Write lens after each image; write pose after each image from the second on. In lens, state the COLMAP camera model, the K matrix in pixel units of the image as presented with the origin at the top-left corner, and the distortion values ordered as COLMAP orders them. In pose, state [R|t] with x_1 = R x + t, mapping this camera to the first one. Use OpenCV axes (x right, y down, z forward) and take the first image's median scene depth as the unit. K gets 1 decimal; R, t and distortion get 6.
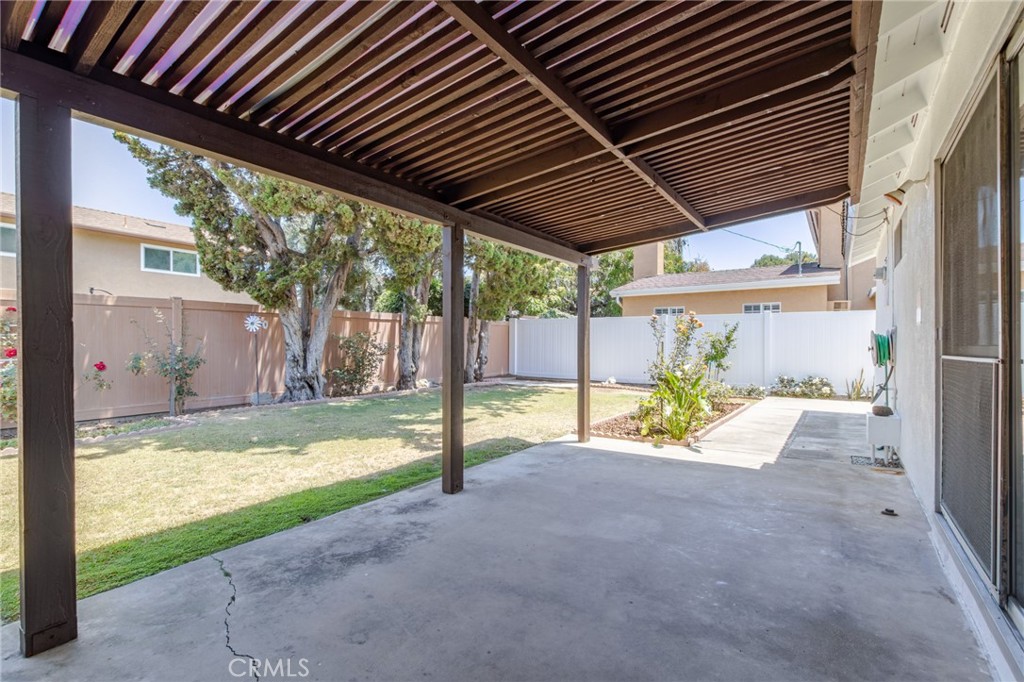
lens RADIAL K [[473.2, 0, 512.0], [0, 473.2, 341.0], [0, 0, 1]] dist [-0.003543, -0.000458]
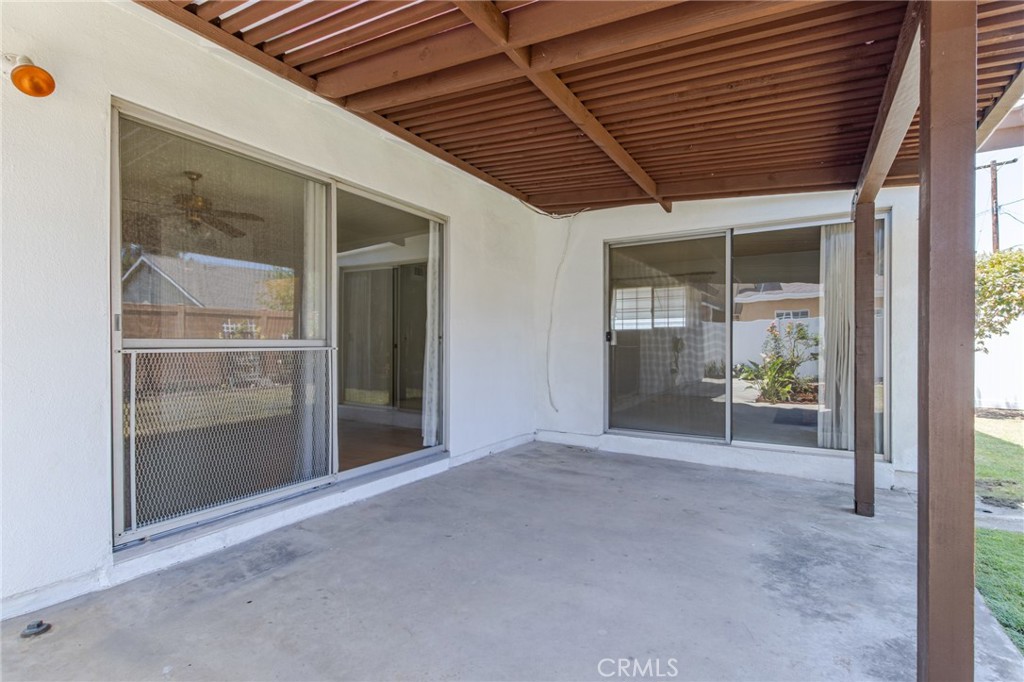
lens RADIAL K [[492.2, 0, 512.0], [0, 492.2, 341.0], [0, 0, 1]] dist [-0.002524, -0.000517]
pose [[-0.996954, -0.002146, -0.077968, 0.308978], [-0.001553, 0.999969, -0.007661, 0.018494], [0.077982, -0.007517, -0.996926, 1.851054]]
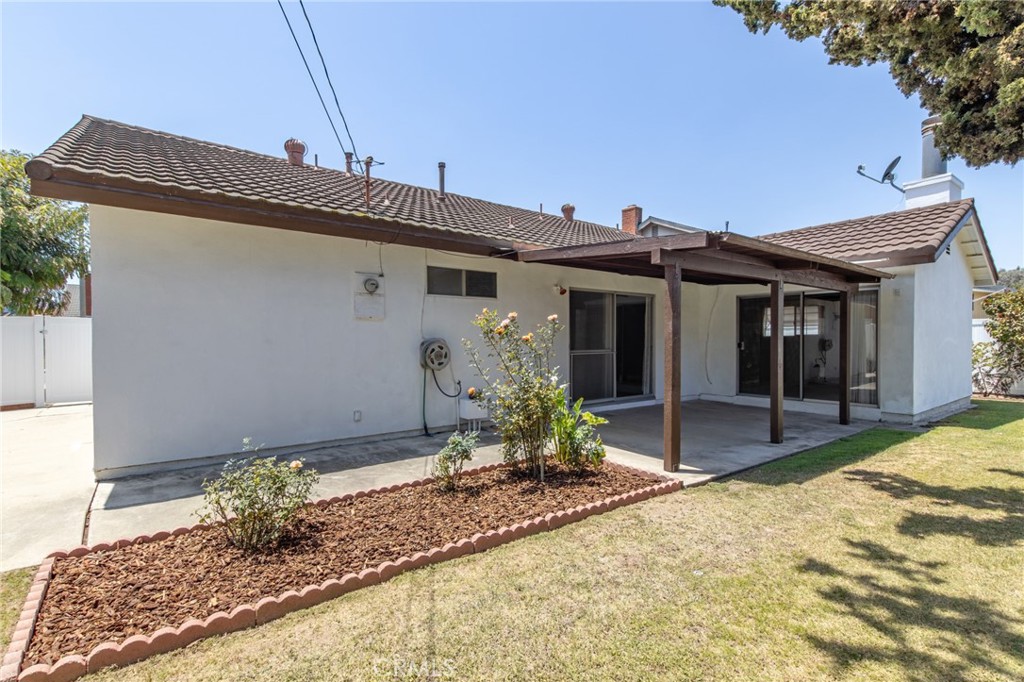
lens RADIAL K [[492.2, 0, 512.0], [0, 492.2, 341.0], [0, 0, 1]] dist [-0.002524, -0.000517]
pose [[-0.958550, 0.001378, 0.284920, 0.364523], [0.000066, 0.999989, -0.004613, -0.027459], [-0.284923, -0.004403, -0.958540, 3.930654]]
